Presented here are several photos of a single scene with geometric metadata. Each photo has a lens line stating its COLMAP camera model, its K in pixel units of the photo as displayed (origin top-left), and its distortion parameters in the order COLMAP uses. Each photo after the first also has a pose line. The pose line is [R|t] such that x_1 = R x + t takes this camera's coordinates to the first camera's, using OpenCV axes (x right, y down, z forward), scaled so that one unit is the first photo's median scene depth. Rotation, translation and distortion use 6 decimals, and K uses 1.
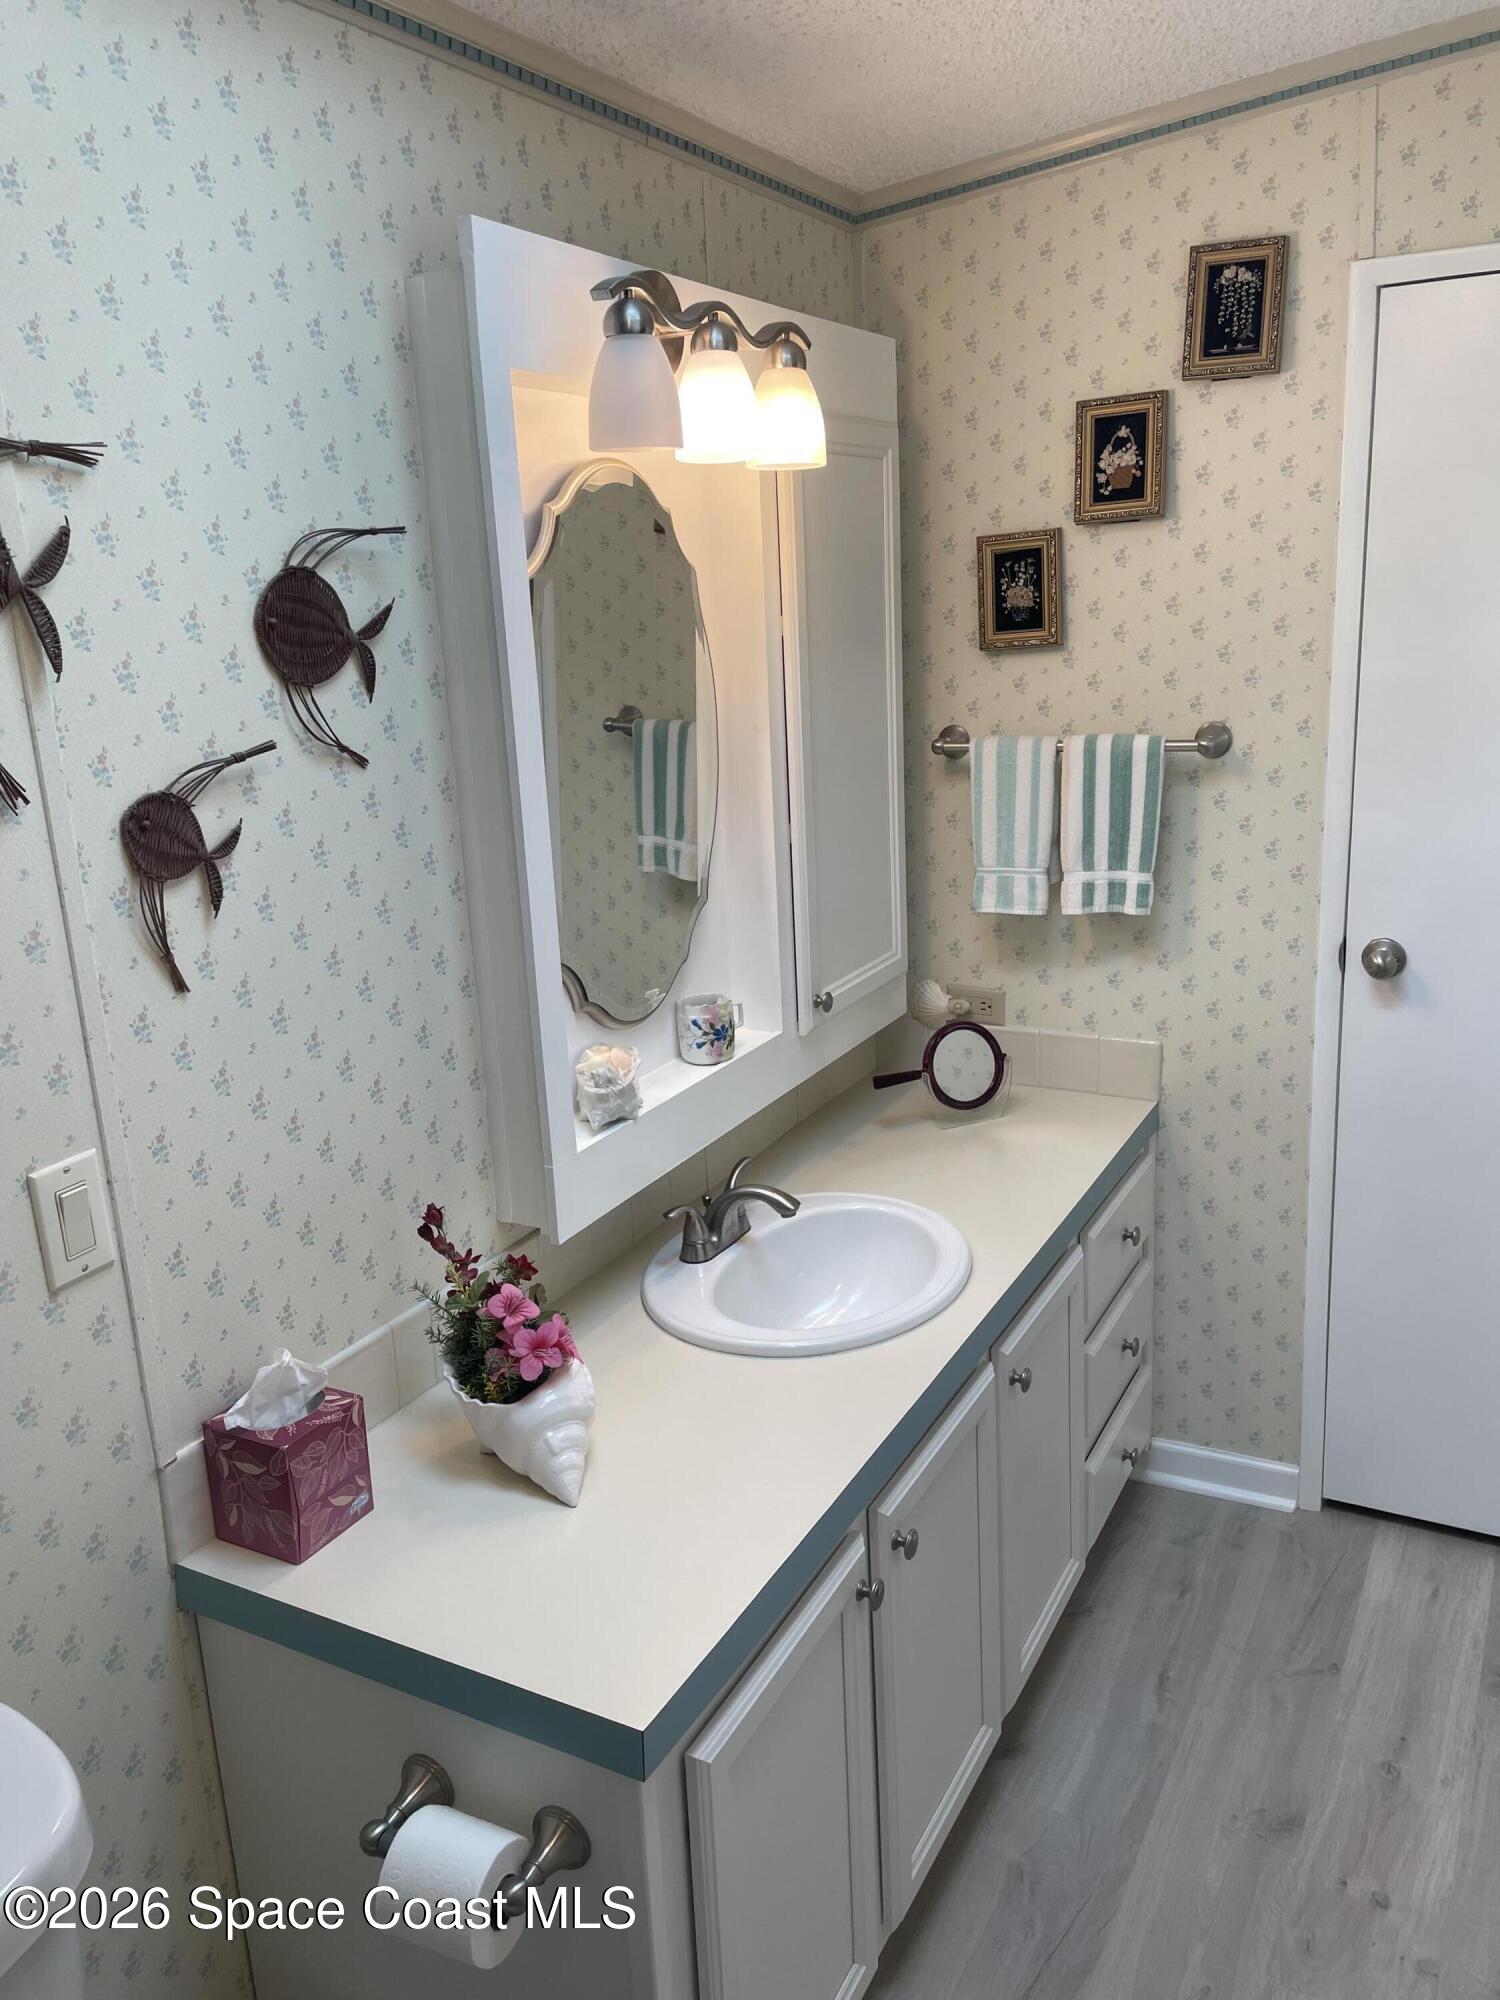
lens RADIAL K [[1520.6, 0, 750.0], [0, 1520.6, 1000.0], [0, 0, 1]] dist [0.068073, -0.106465]
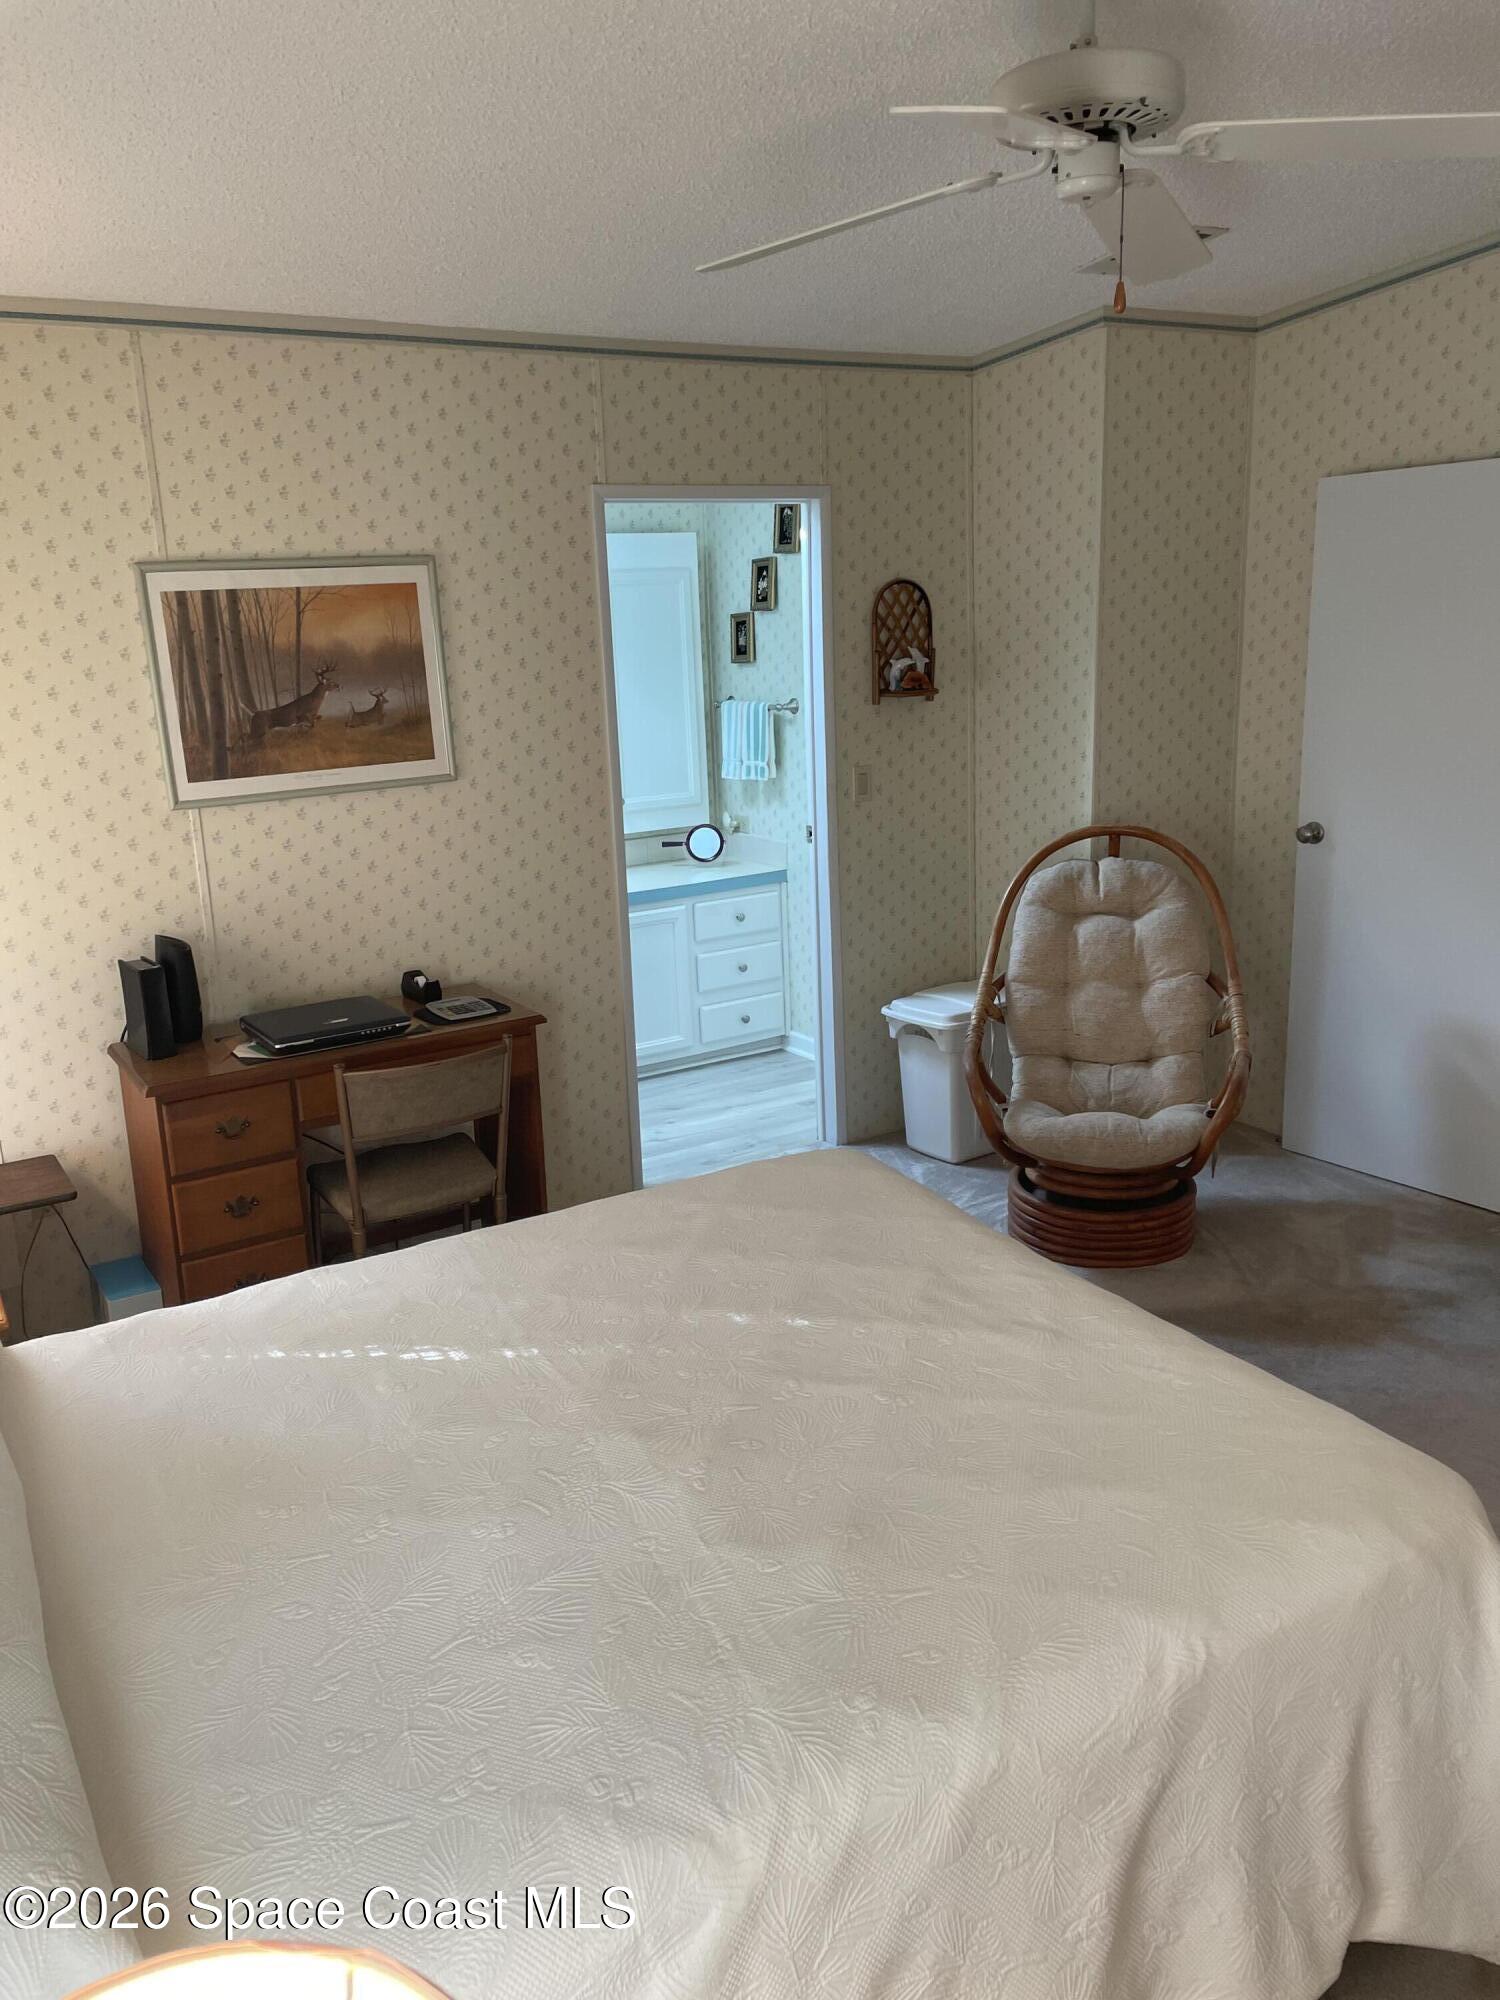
lens RADIAL K [[1520.6, 0, 750.0], [0, 1520.6, 1000.0], [0, 0, 1]] dist [0.068073, -0.106465]
pose [[0.862279, 0.134123, -0.488349, 1.391130], [-0.139715, 0.989872, 0.025169, 0.217976], [0.486779, 0.046527, 0.872285, -0.995194]]
